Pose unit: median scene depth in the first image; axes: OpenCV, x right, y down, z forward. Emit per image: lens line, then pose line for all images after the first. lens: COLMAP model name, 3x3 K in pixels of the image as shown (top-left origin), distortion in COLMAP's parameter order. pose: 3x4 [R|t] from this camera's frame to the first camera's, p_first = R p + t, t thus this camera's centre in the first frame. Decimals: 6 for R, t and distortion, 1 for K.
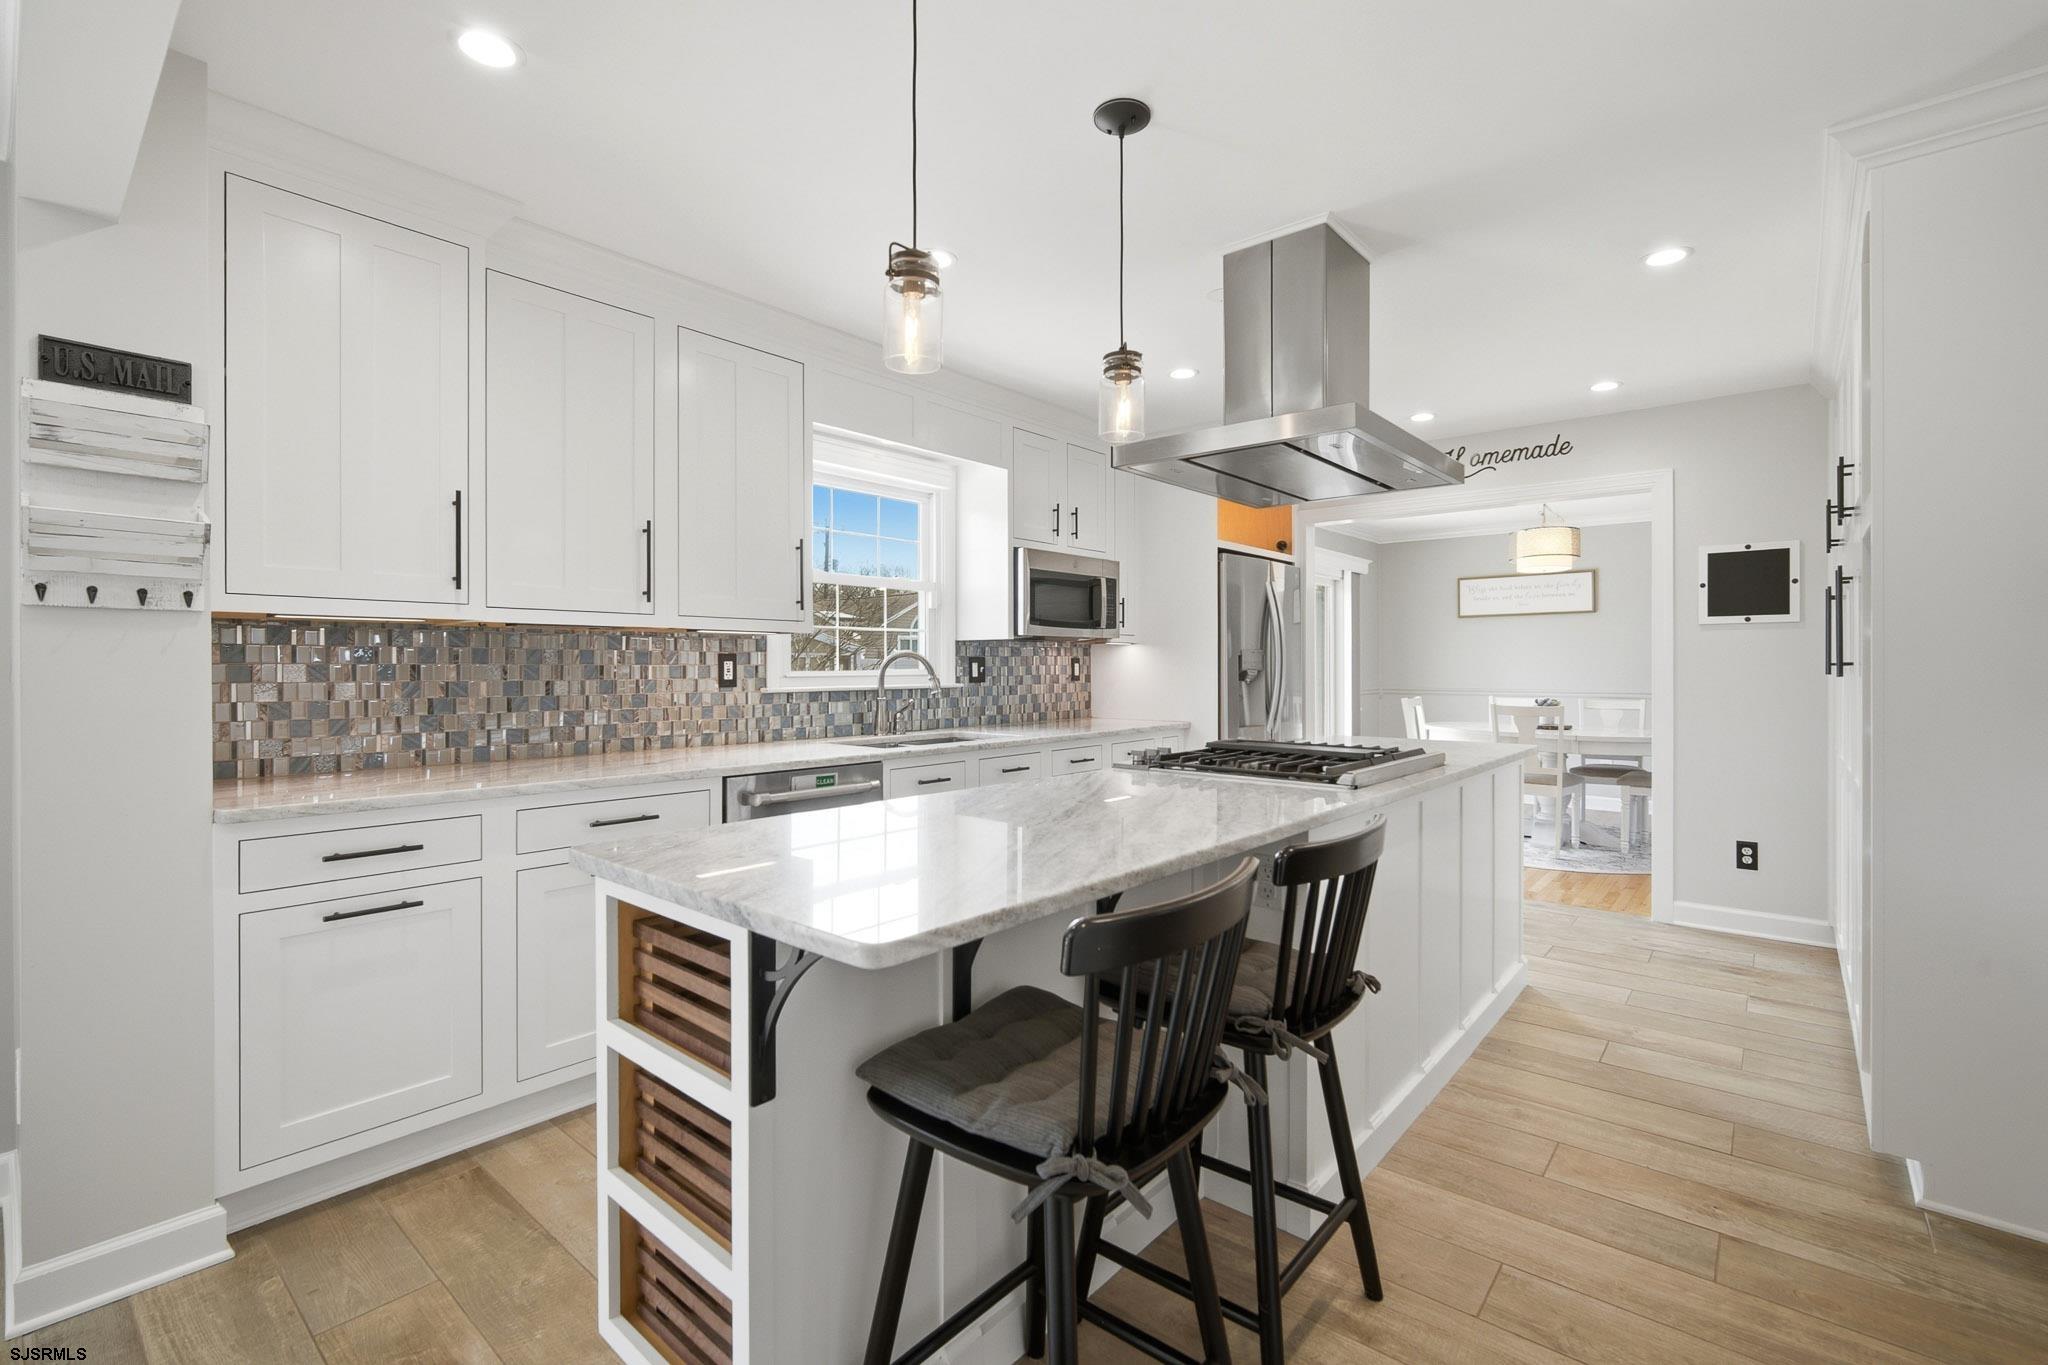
lens RADIAL K [[899.8, 0, 1022.4], [0, 899.8, 681.5], [0, 0, 1]] dist [-0.001648, 0.000310]
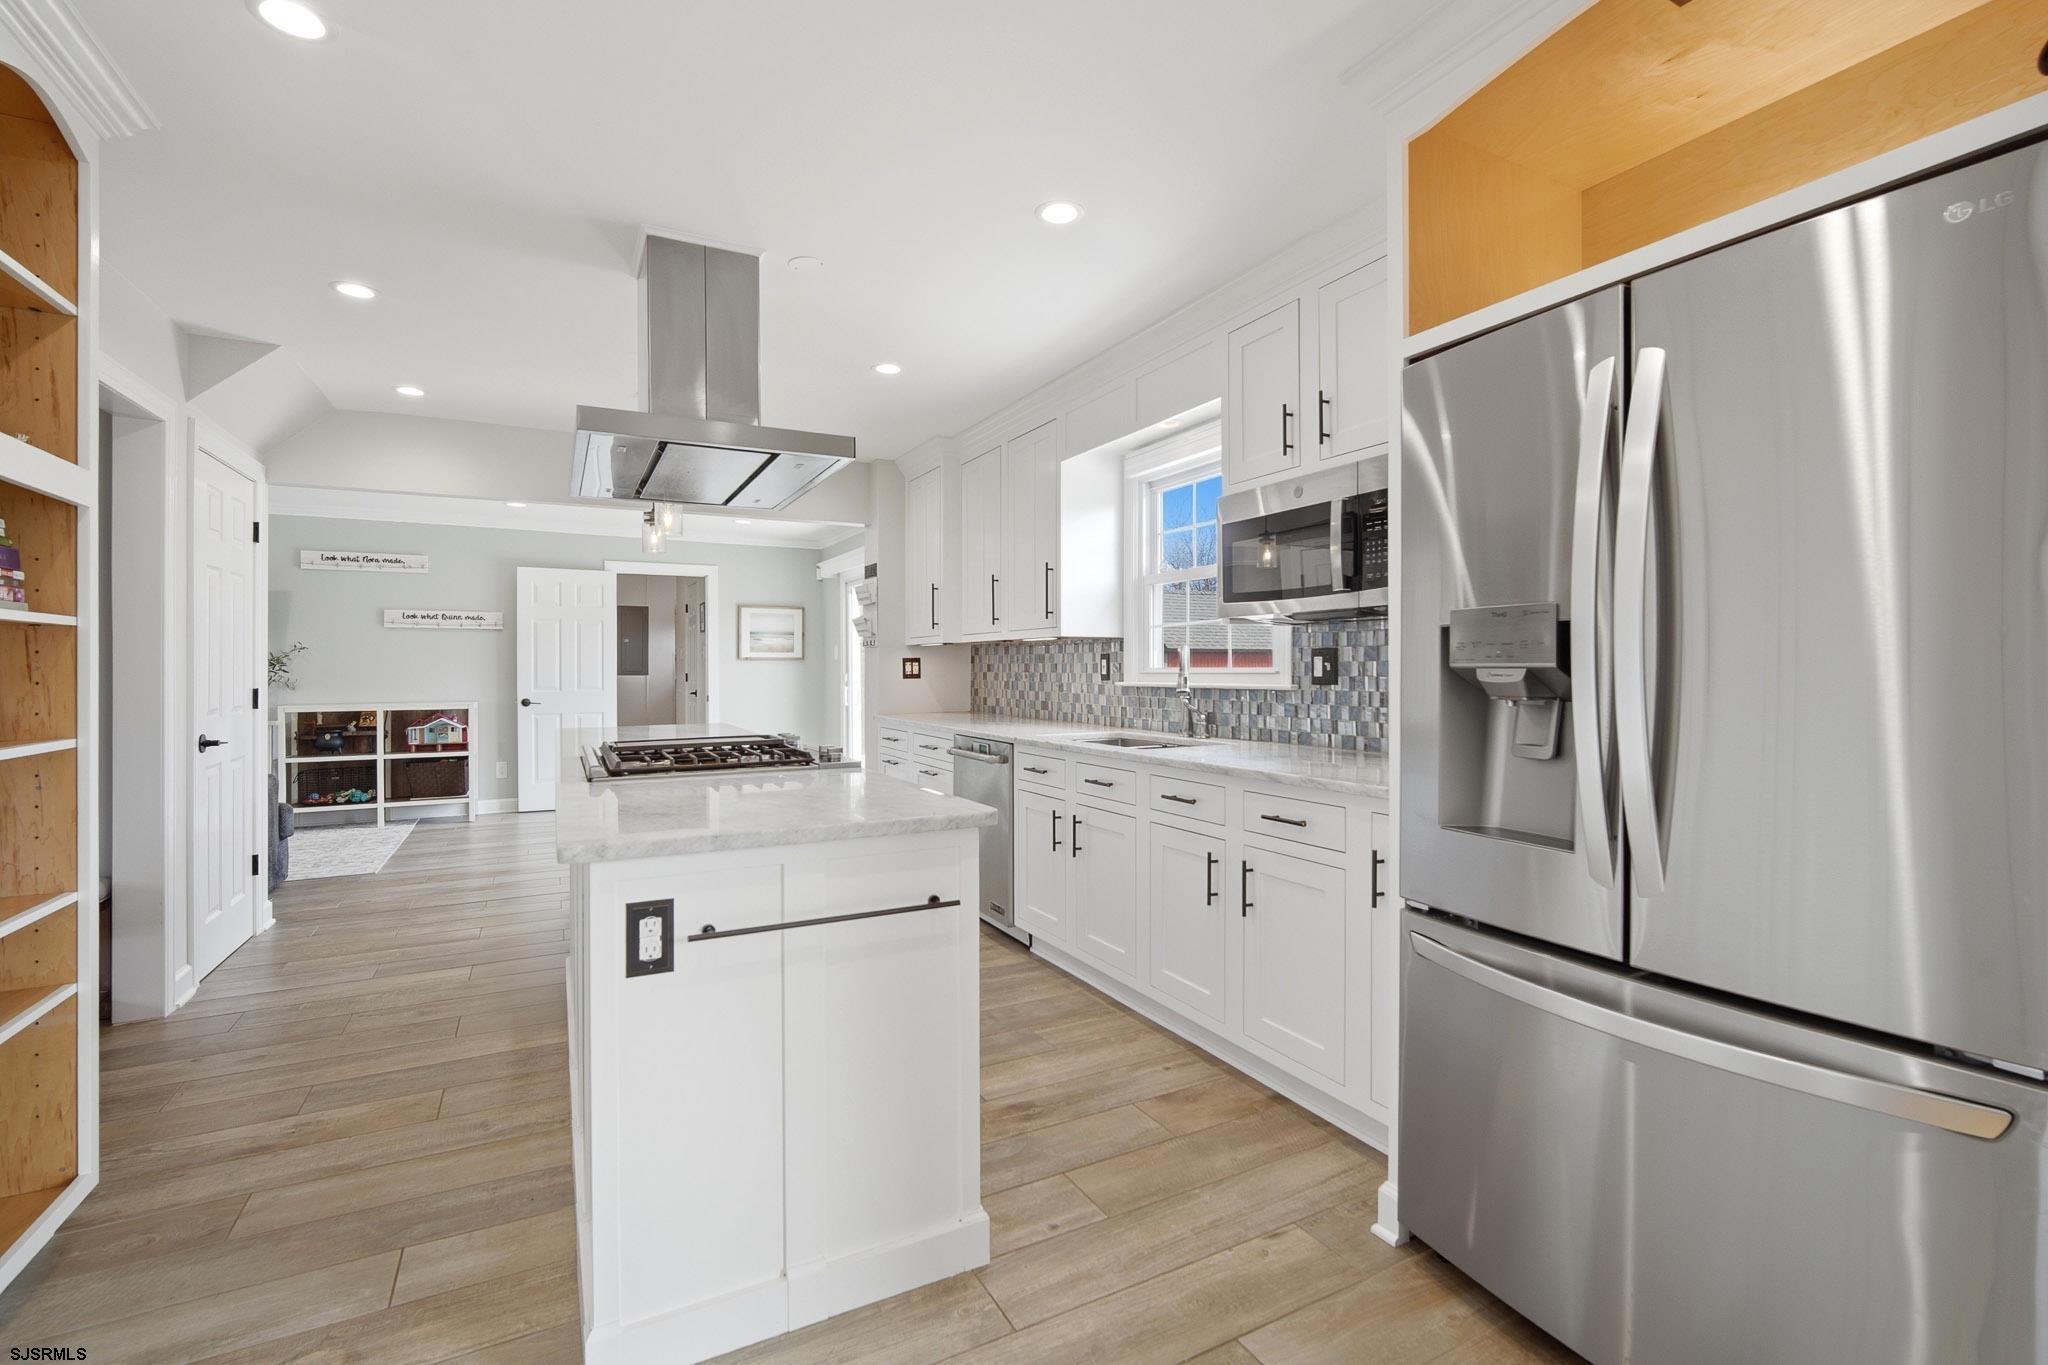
lens RADIAL K [[899.8, 0, 1030.4], [0, 899.8, 664.9], [0, 0, 1]] dist [-0.001648, 0.000310]
pose [[-0.361349, -0.002667, -0.932427, 0.959722], [-0.013258, 0.999910, 0.002278, -0.018351], [0.932336, 0.013186, -0.361352, 1.460190]]
